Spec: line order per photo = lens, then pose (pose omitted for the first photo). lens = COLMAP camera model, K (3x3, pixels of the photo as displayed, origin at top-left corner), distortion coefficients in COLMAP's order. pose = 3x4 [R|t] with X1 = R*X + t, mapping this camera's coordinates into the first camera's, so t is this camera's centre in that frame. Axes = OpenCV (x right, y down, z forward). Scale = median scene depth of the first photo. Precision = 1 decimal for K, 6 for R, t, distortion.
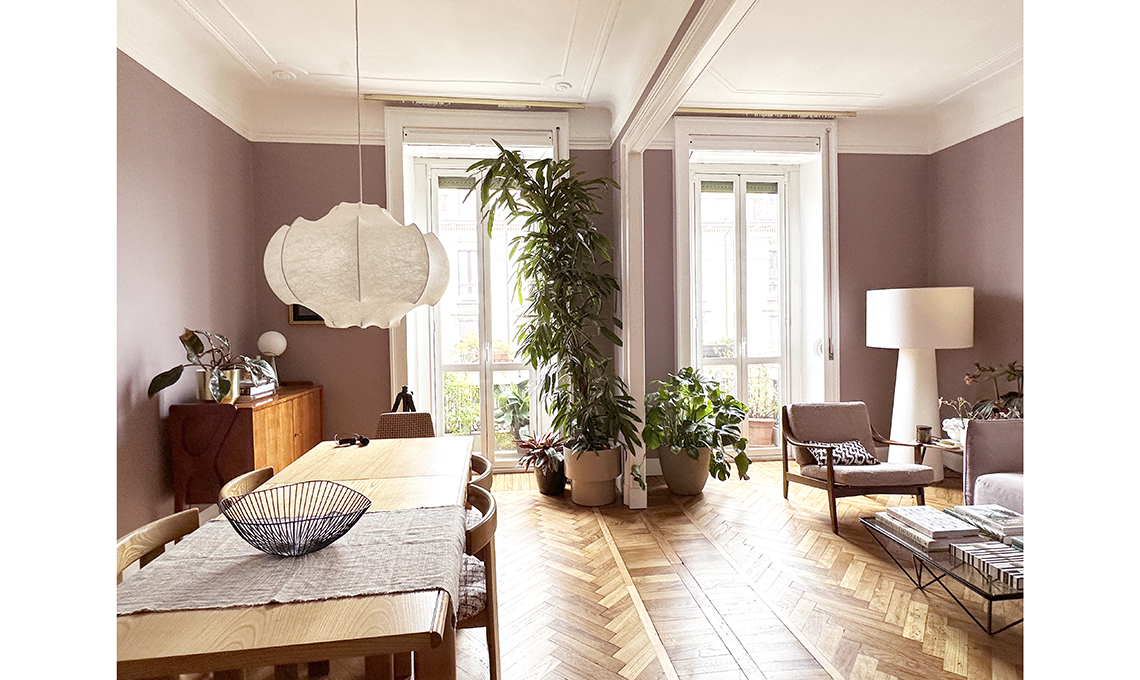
lens RADIAL K [[513.2, 0, 570.7], [0, 513.2, 353.1], [0, 0, 1]] dist [0.001078, 0.000263]
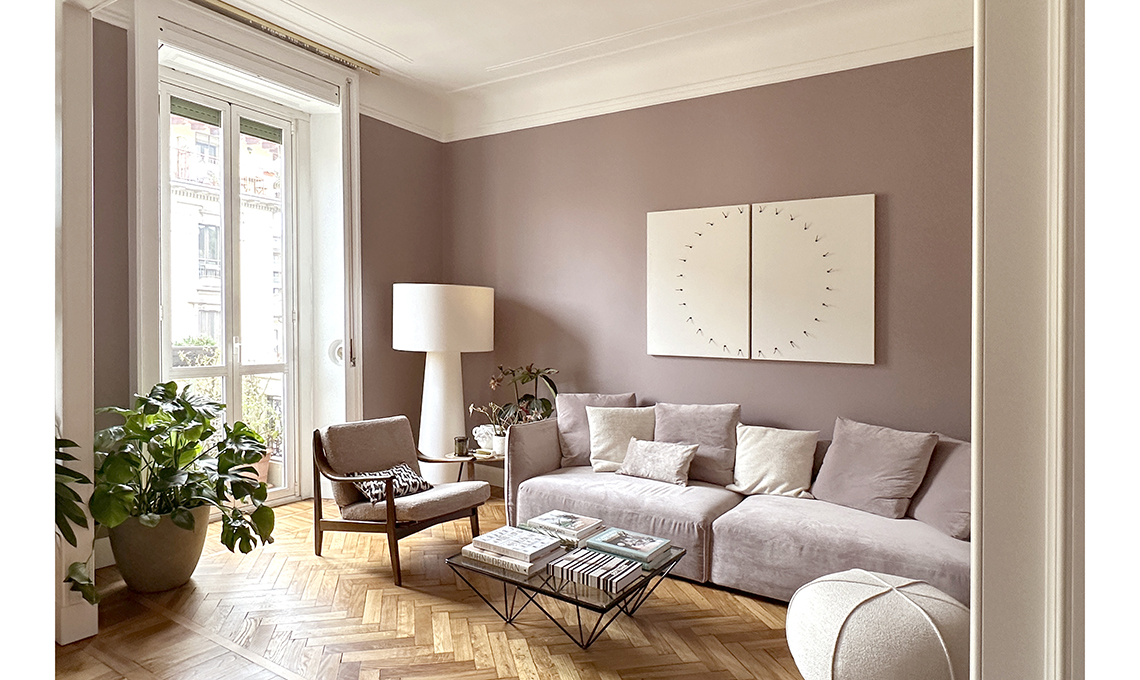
lens RADIAL K [[643.4, 0, 570.0], [0, 643.4, 340.0], [0, 0, 1]] dist [-0.002178, 0.000805]
pose [[0.629682, 0.012347, 0.776755, -0.076087], [0.010983, 0.999632, -0.024793, 0.000874], [-0.776775, 0.024143, 0.629315, 0.135688]]
